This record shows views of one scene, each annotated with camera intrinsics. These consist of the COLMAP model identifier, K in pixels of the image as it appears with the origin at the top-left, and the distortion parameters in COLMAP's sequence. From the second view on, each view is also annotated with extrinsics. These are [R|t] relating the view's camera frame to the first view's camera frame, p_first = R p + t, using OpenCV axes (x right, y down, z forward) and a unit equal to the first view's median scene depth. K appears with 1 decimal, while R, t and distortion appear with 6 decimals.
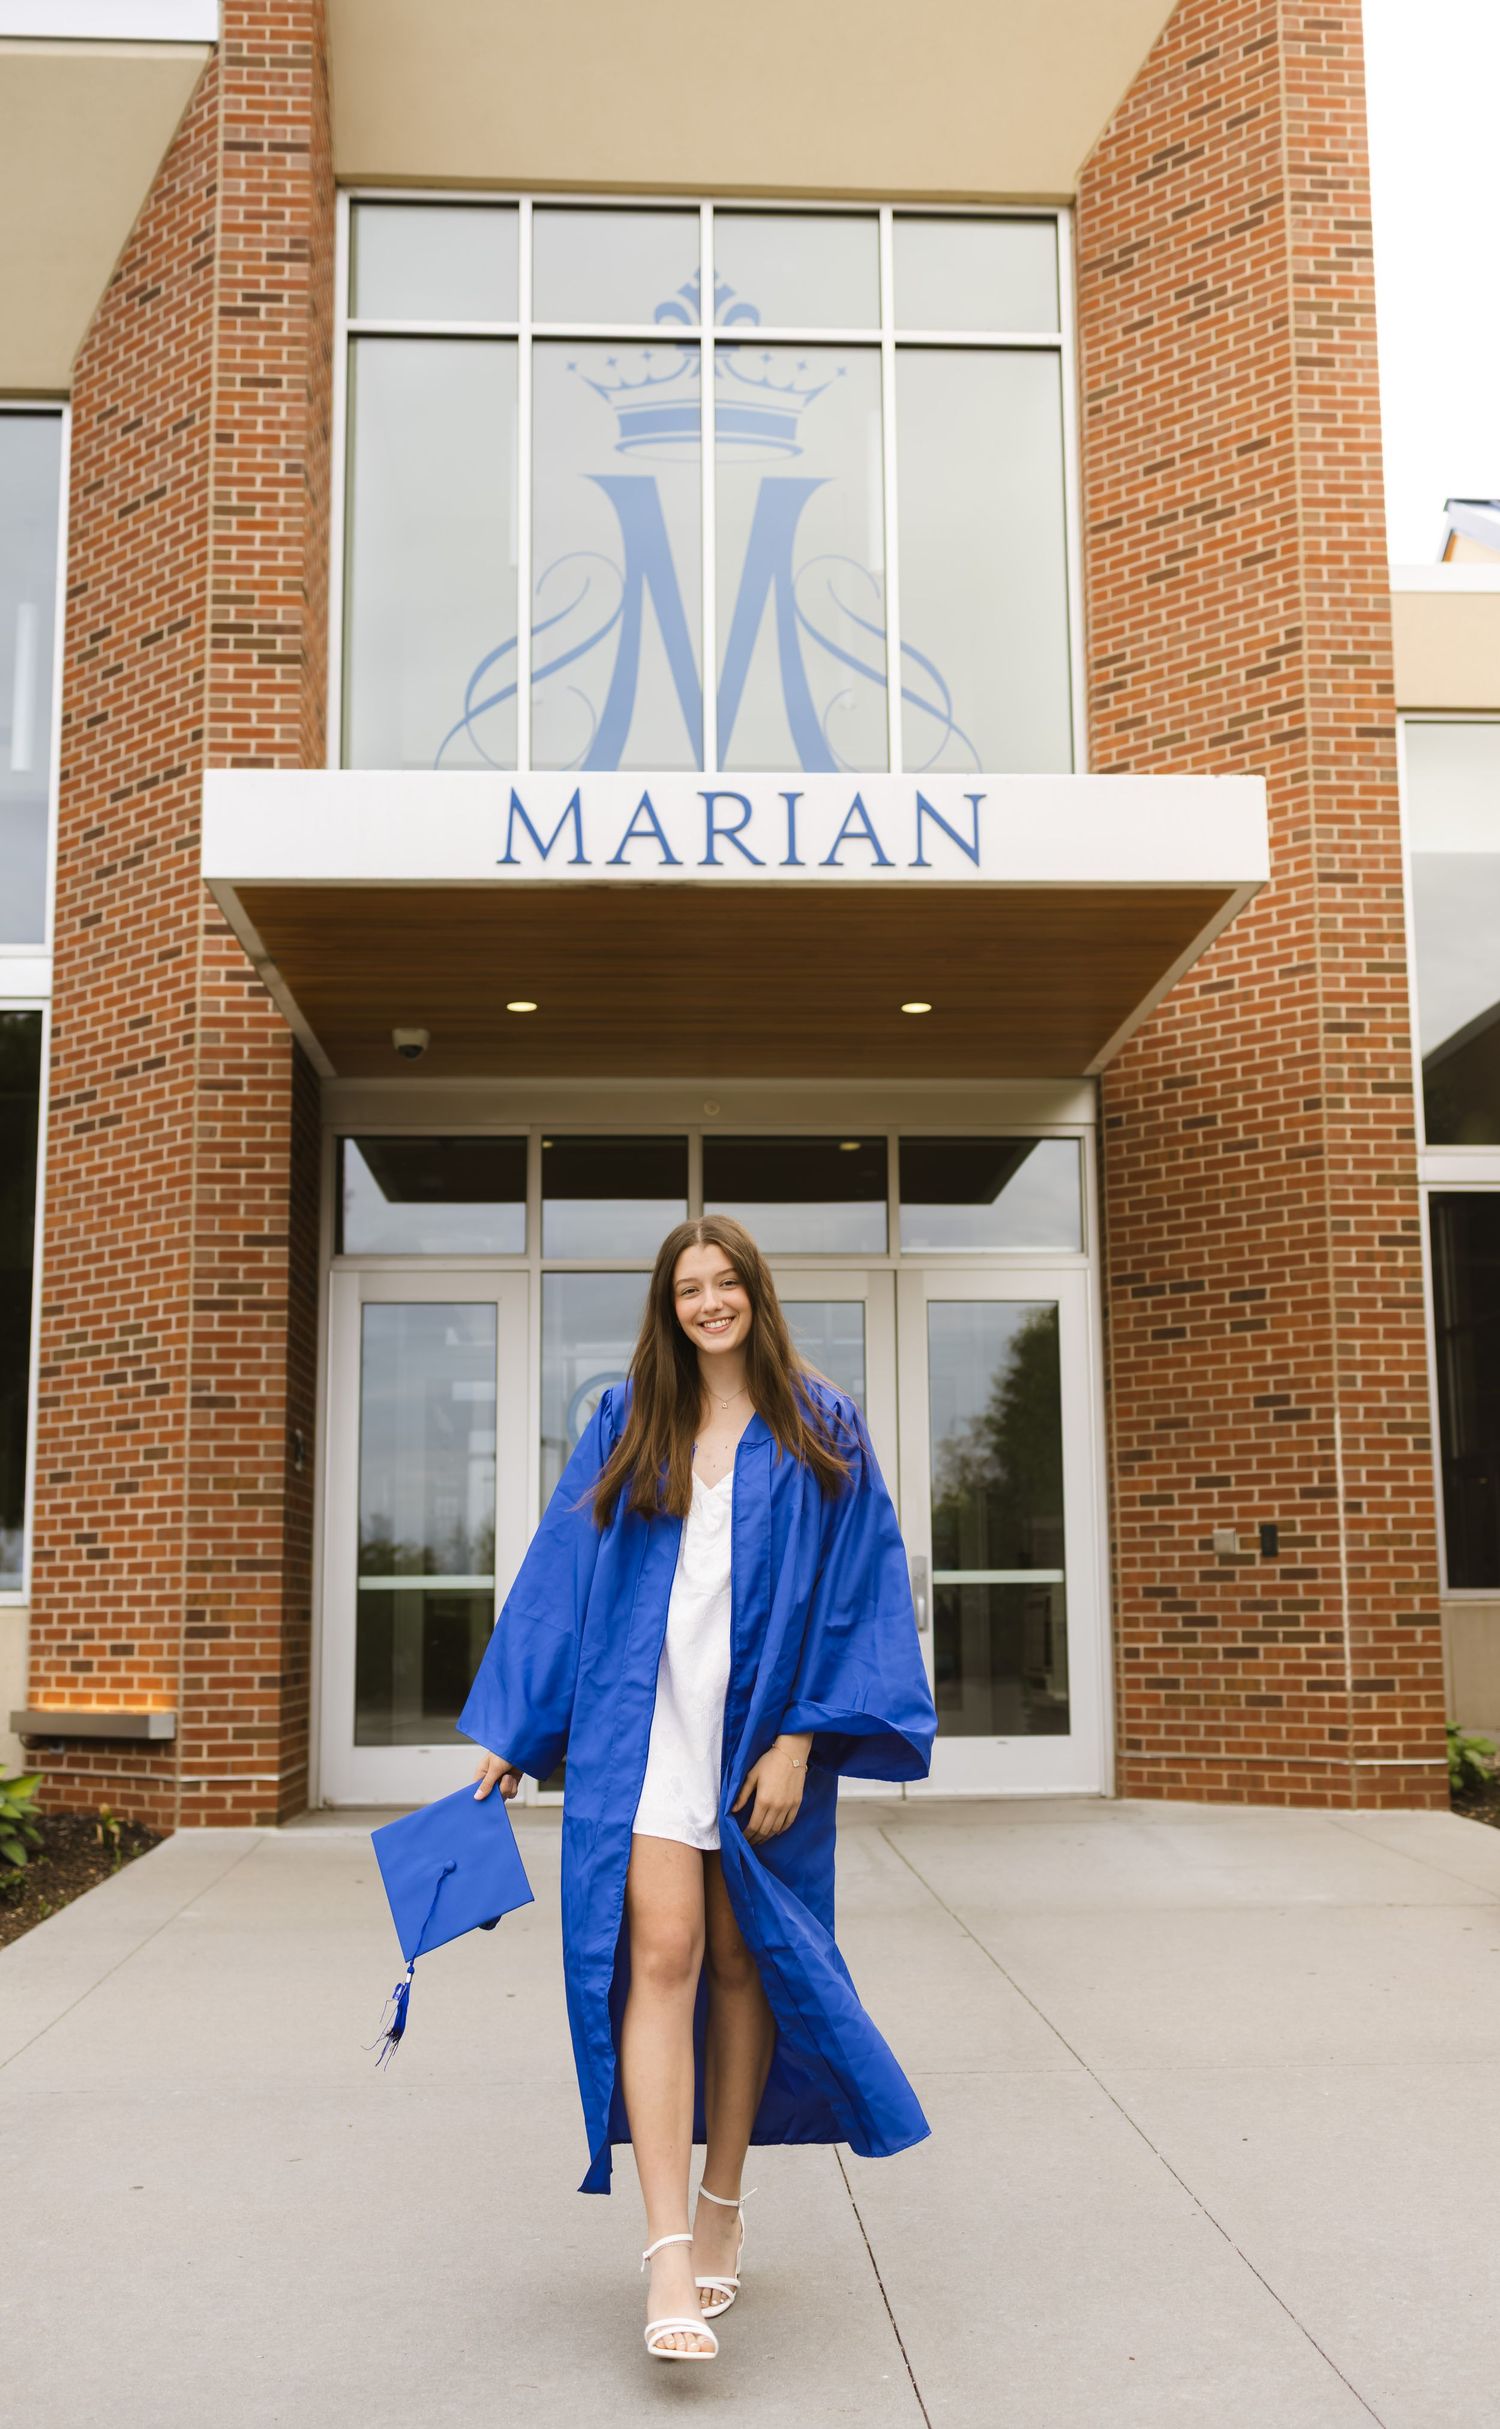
lens RADIAL K [[2467.0, 0, 780.5], [0, 2467.0, 1235.5], [0, 0, 1]] dist [0.010991, 0.000000]
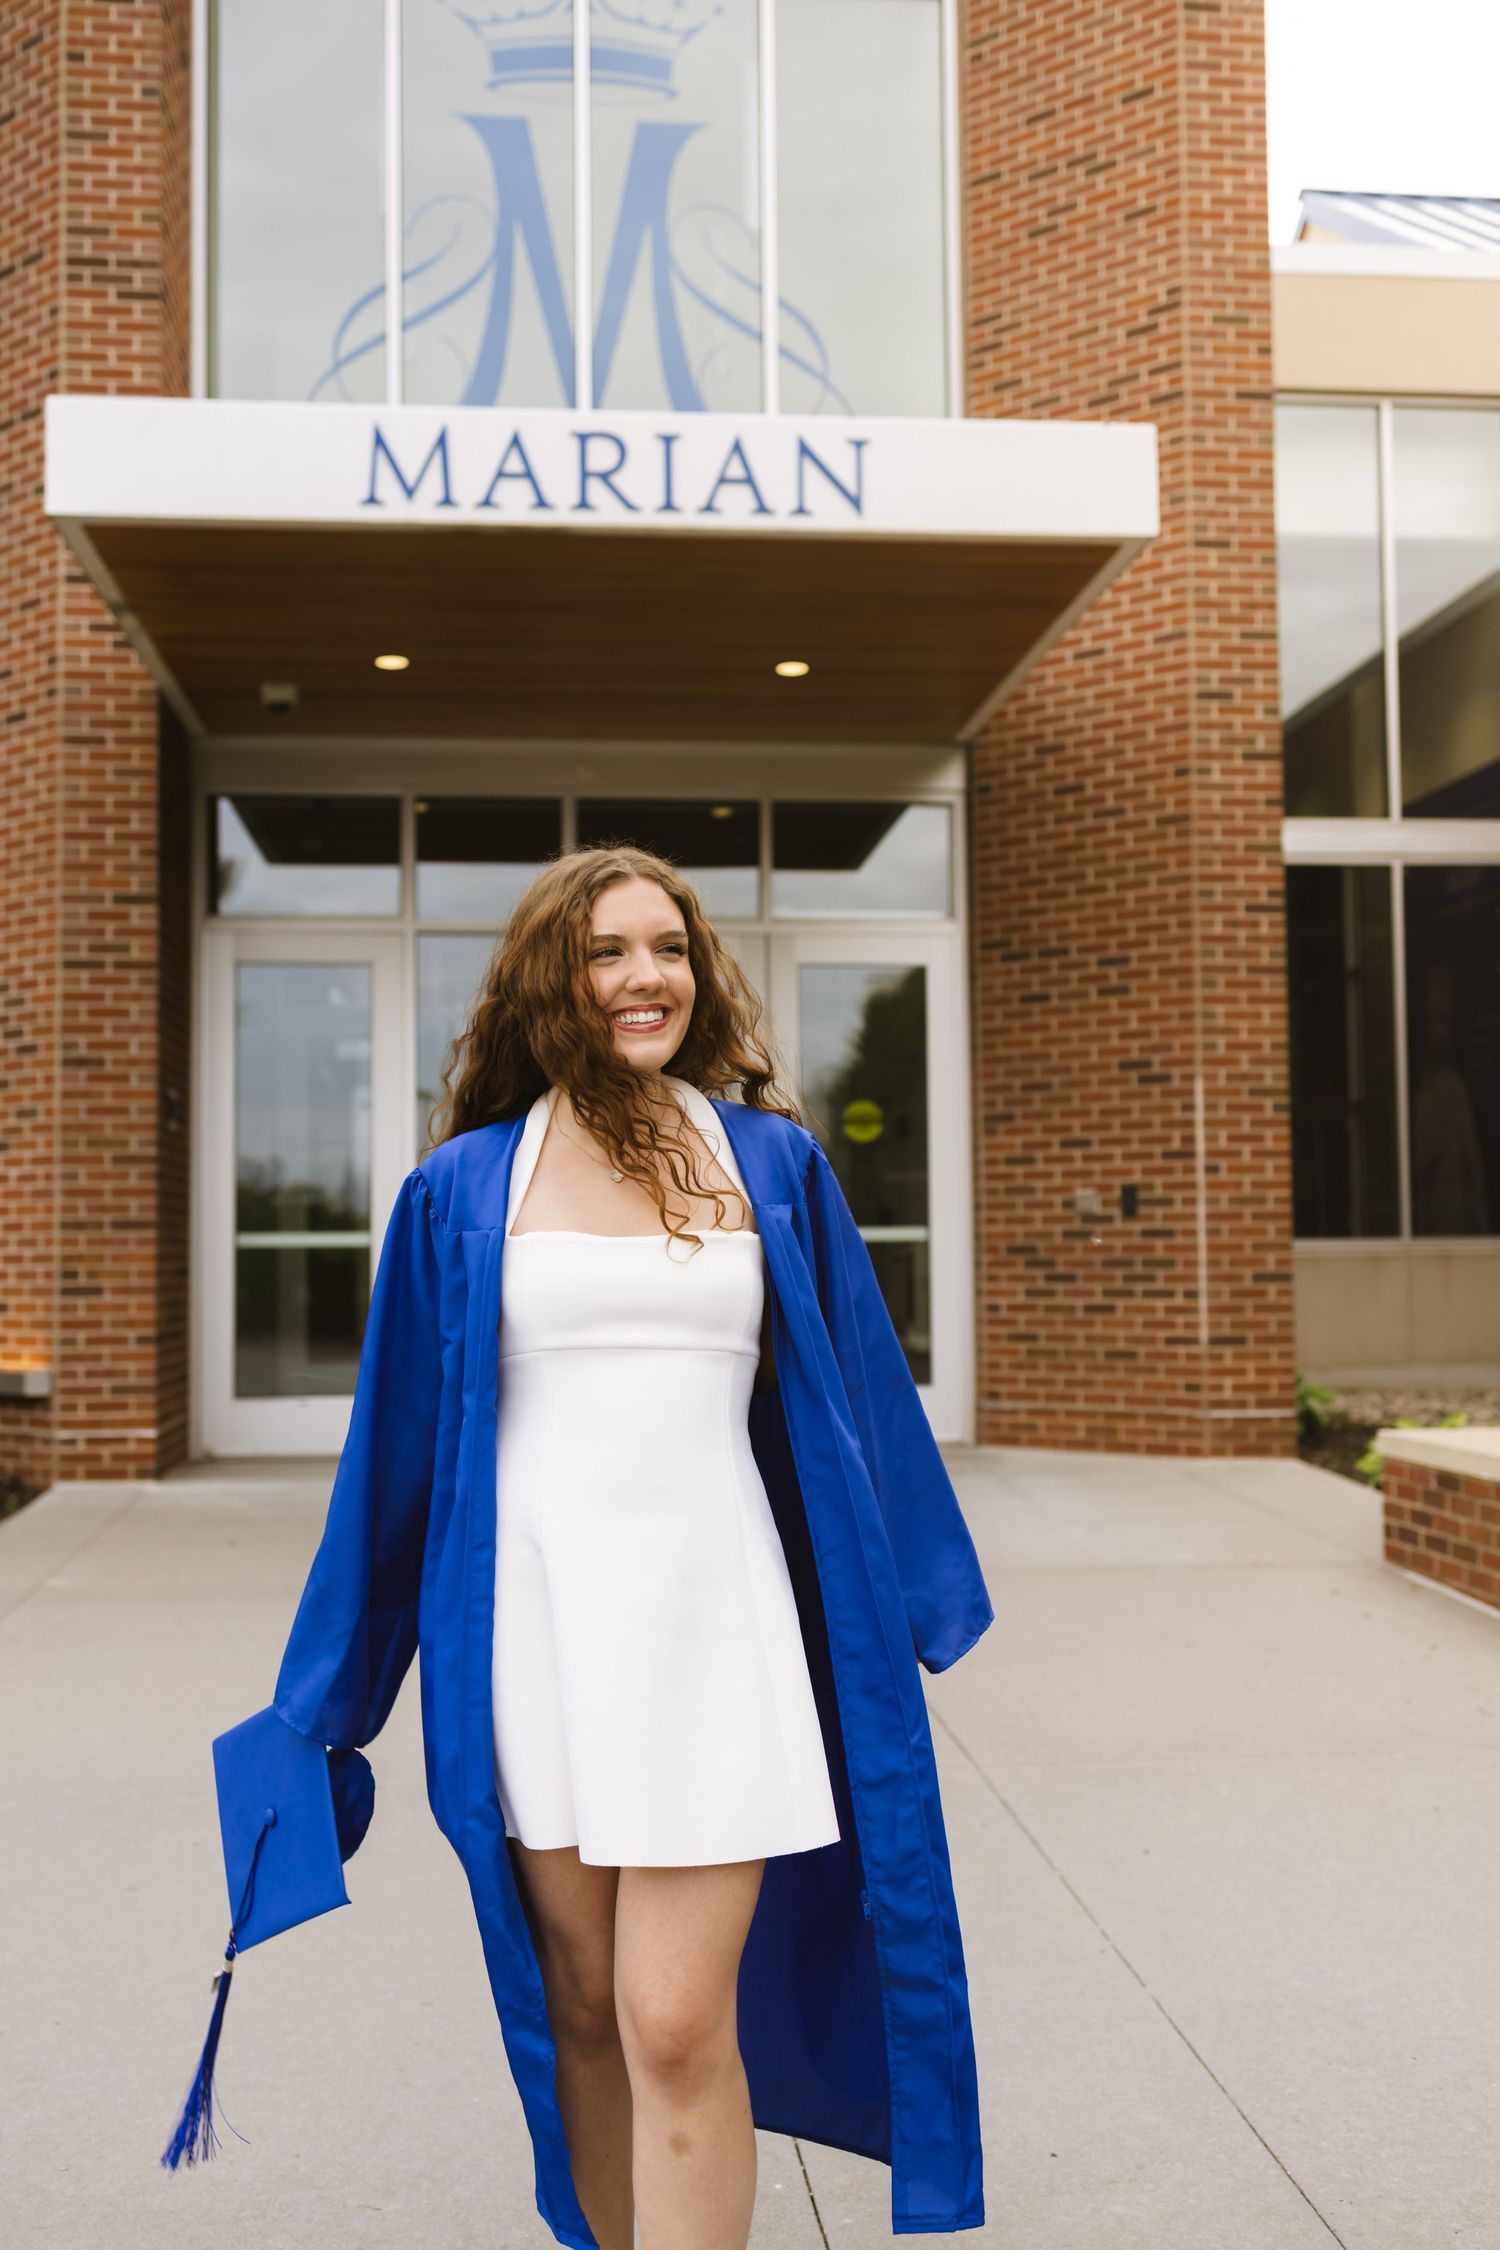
lens RADIAL K [[2178.6, 0, 750.2], [0, 2178.6, 1125.8], [0, 0, 1]] dist [0.010696, 0.000000]
pose [[0.998911, 0.002891, 0.046573, -0.002012], [-0.007537, 0.994970, 0.099890, 0.003032], [-0.046050, -0.100132, 0.993908, 0.106692]]
